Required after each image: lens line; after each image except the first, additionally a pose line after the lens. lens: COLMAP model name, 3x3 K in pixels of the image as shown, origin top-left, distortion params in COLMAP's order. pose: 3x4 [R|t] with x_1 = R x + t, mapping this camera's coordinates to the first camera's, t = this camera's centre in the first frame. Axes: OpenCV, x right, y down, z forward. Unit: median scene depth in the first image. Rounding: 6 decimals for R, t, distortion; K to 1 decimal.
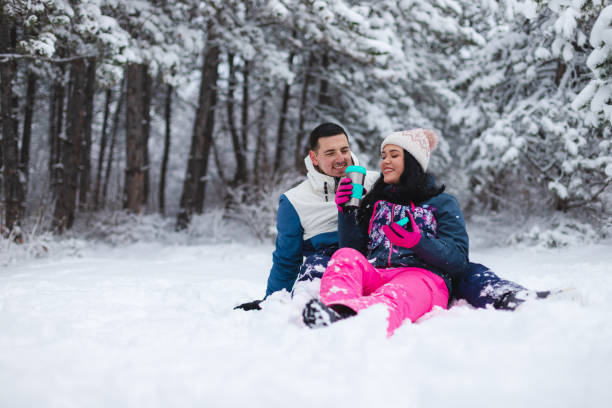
lens RADIAL K [[877.8, 0, 308.7], [0, 877.8, 202.0], [0, 0, 1]] dist [-0.035009, 0.000000]
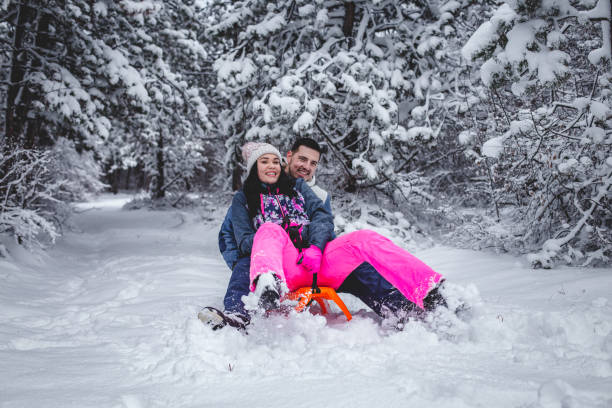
lens RADIAL K [[877.8, 0, 289.1], [0, 877.8, 189.9], [0, 0, 1]] dist [-0.035009, 0.000000]
pose [[0.949702, -0.005151, 0.313111, -0.021407], [-0.004166, 0.999568, 0.029081, -0.016303], [-0.313126, -0.028922, 0.949271, 0.268560]]
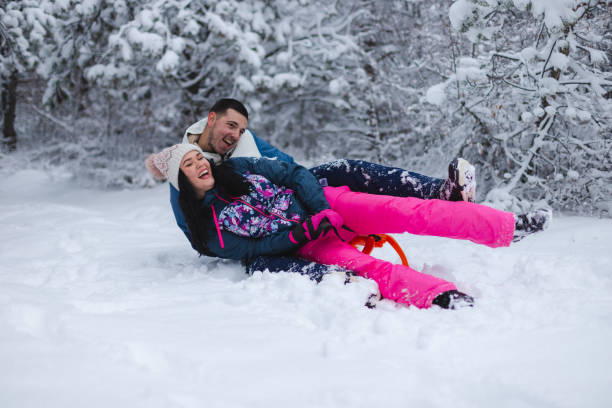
lens RADIAL K [[877.8, 0, 291.7], [0, 877.8, 202.5], [0, 0, 1]] dist [-0.035009, 0.000000]
pose [[0.796609, -0.018404, 0.604215, -0.115397], [-0.041287, 0.995546, 0.084757, -0.004552], [-0.603084, -0.092464, 0.792301, 0.362980]]
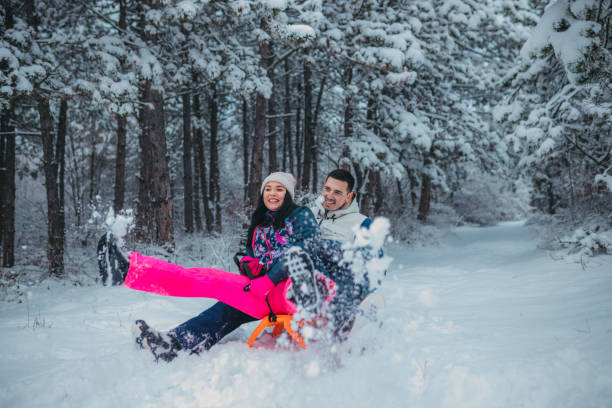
lens RADIAL K [[571.3, 0, 313.5], [0, 571.3, 205.0], [0, 0, 1]] dist [-0.025482, 0.000000]
pose [[0.943201, -0.079635, -0.322536, 0.185689], [0.080088, 0.996717, -0.011890, -0.008106], [0.322424, -0.014617, 0.946483, 0.381072]]
